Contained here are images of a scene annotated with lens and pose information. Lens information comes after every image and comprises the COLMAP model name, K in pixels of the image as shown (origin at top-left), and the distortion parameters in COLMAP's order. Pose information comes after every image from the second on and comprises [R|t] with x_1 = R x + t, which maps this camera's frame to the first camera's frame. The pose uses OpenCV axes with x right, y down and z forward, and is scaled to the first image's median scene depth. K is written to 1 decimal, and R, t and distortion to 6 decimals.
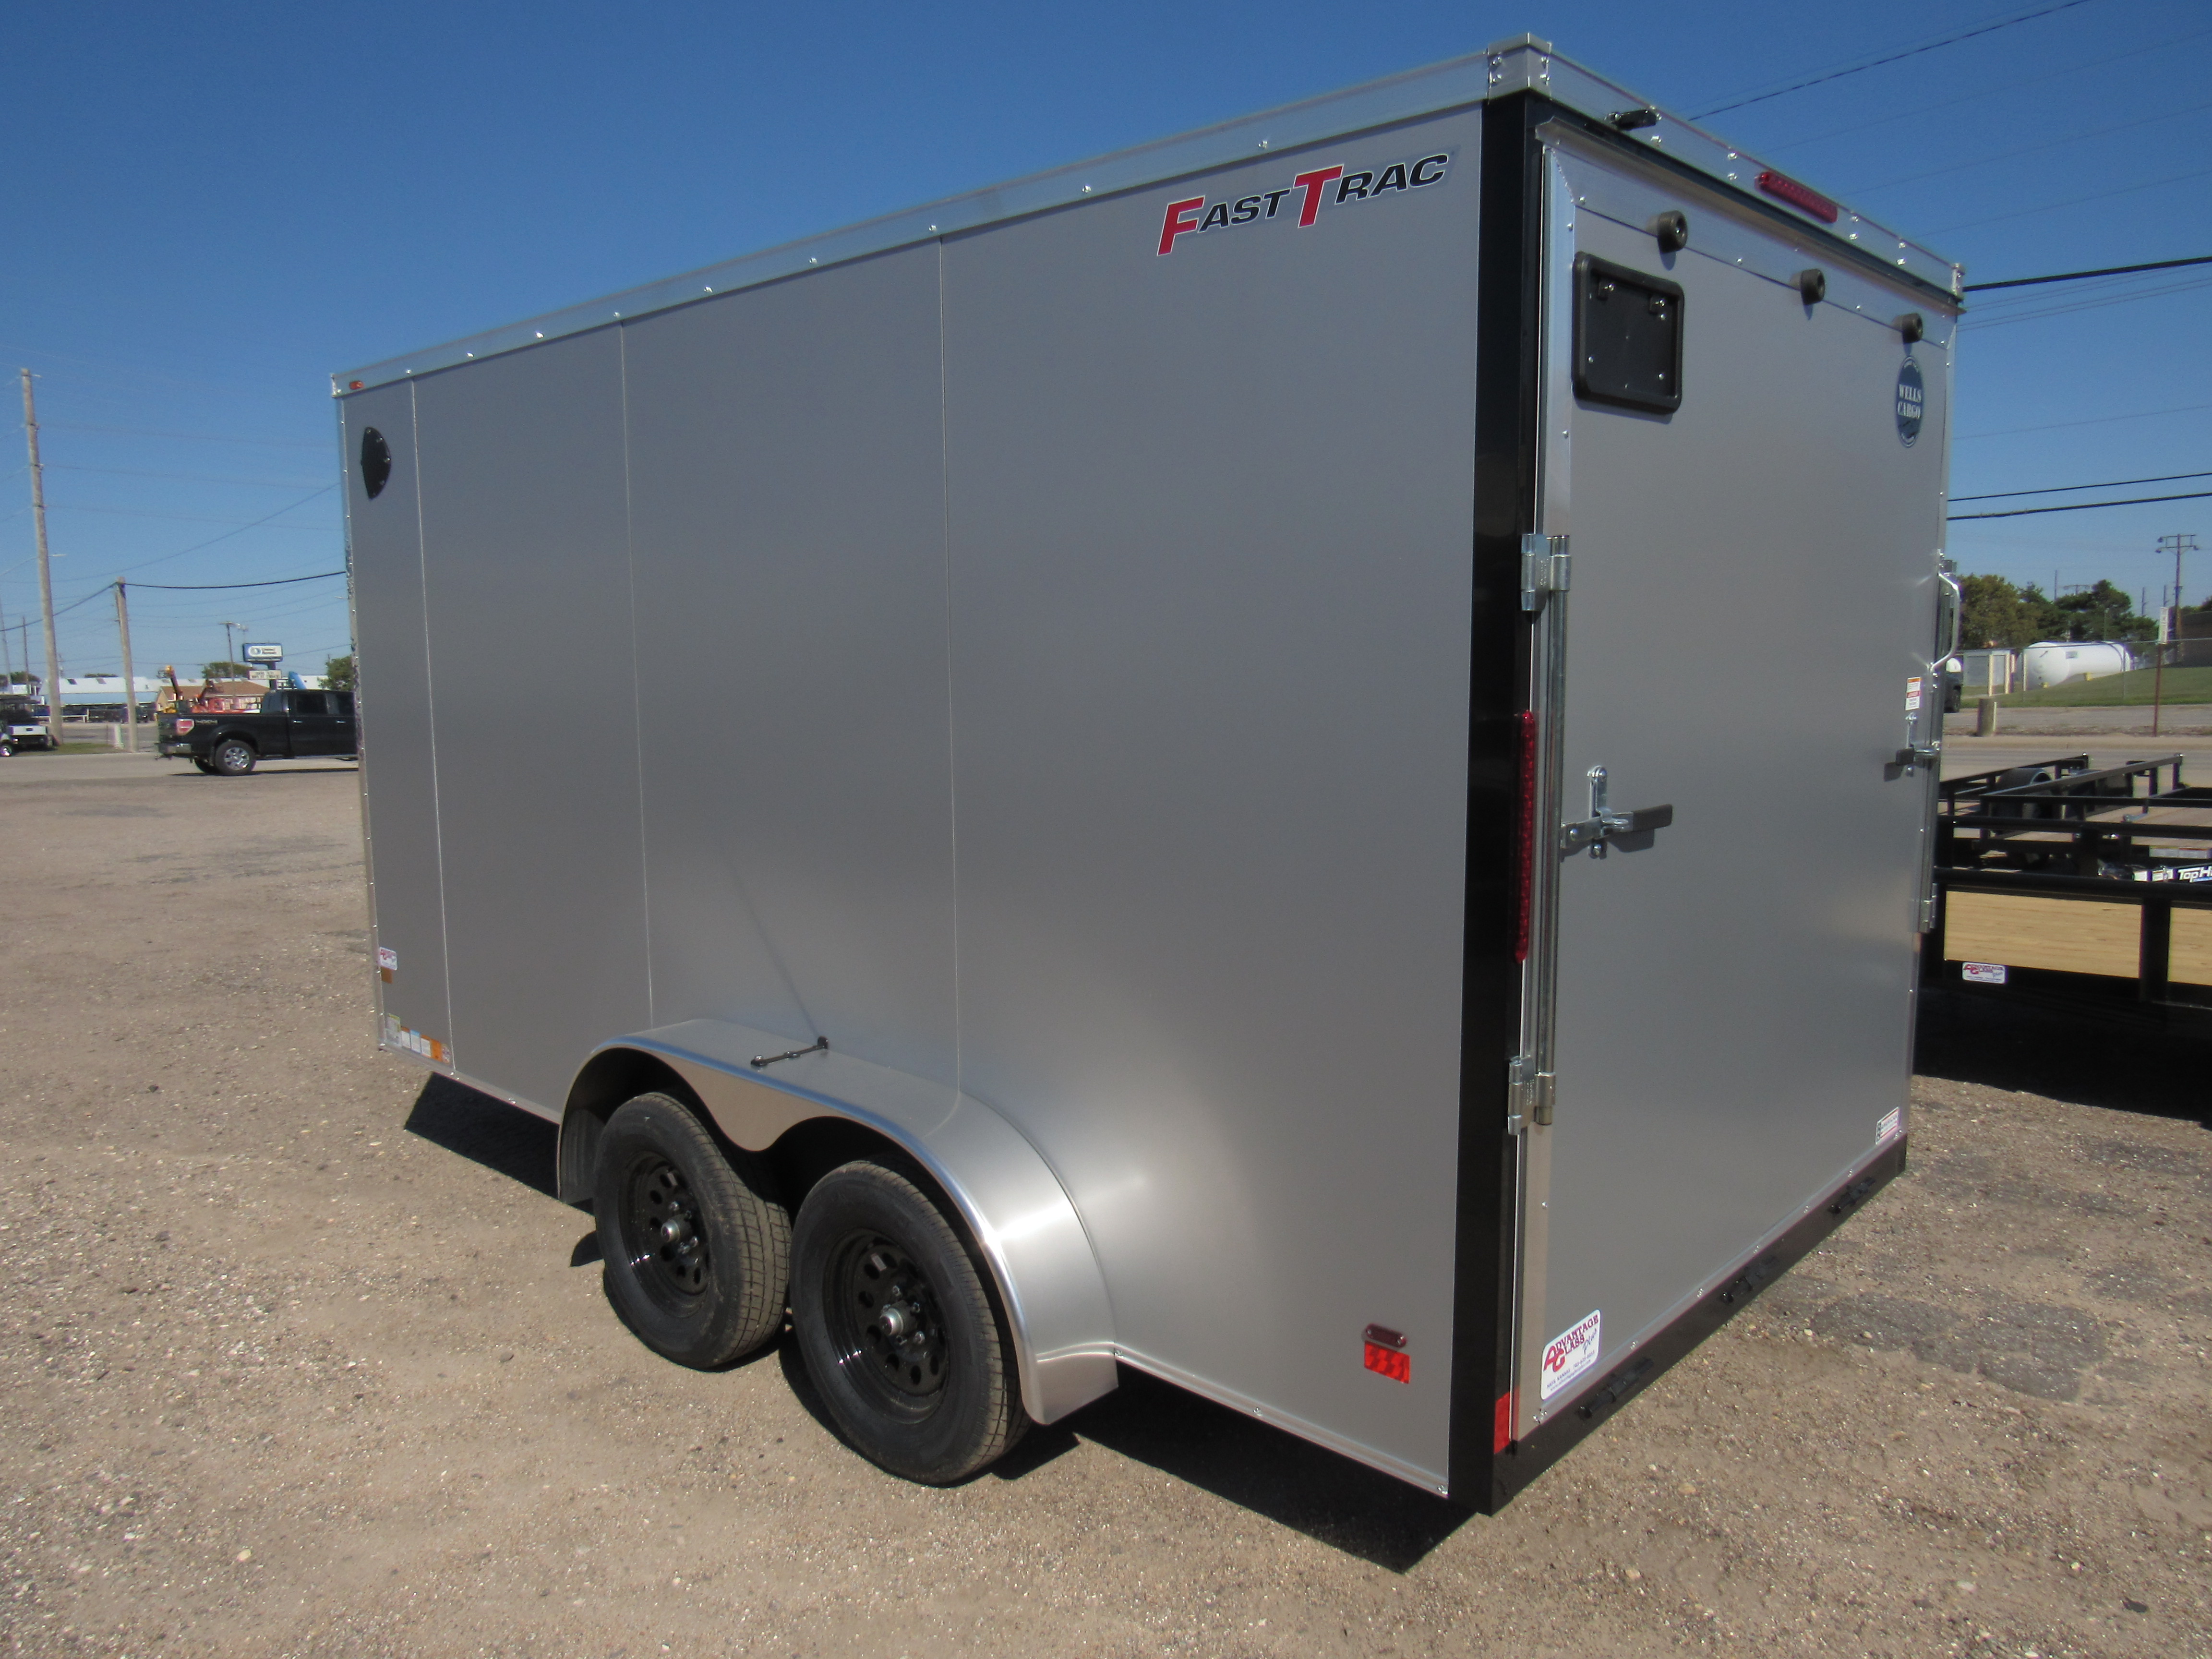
lens RADIAL K [[1579.2, 0, 1106.0], [0, 1579.2, 829.5], [0, 0, 1]] dist [-0.041723, 0.003358]
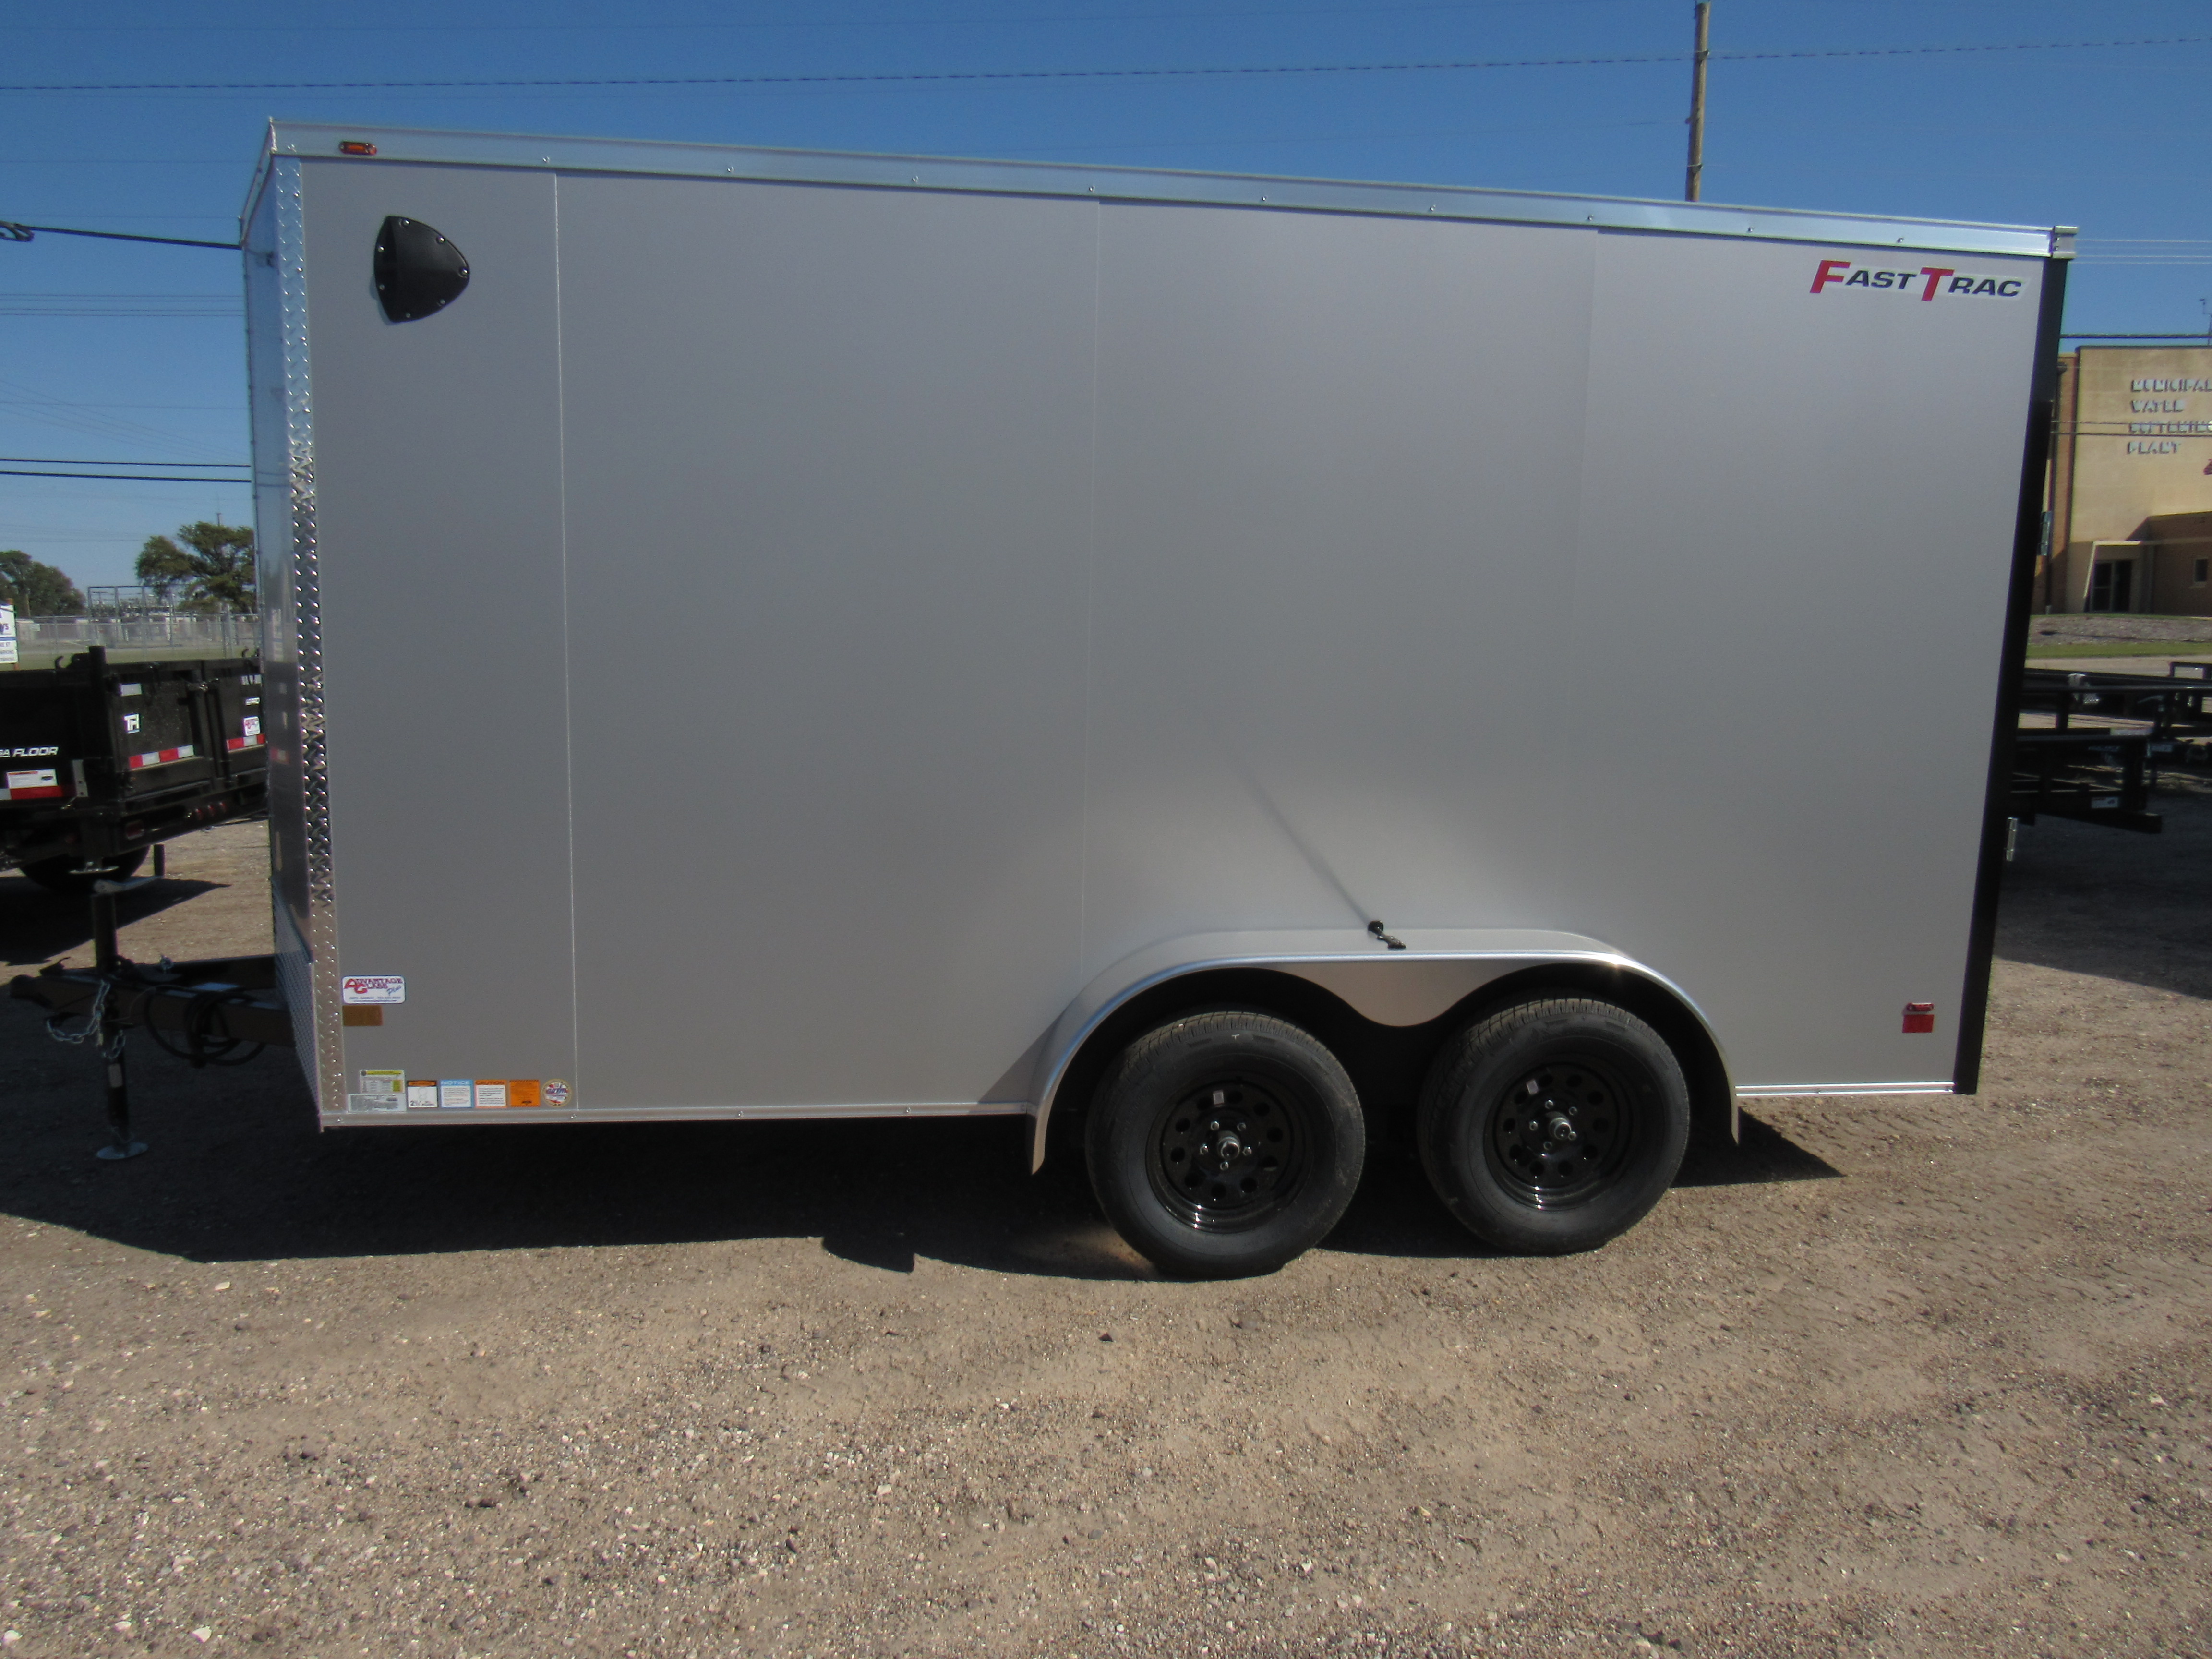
lens RADIAL K [[1579.2, 0, 1106.0], [0, 1579.2, 829.5], [0, 0, 1]] dist [-0.041723, 0.003358]
pose [[0.646746, -0.098773, 0.756283, -1.535623], [0.074321, 0.995022, 0.066396, -0.024449], [-0.759076, 0.013266, 0.650867, 0.589267]]
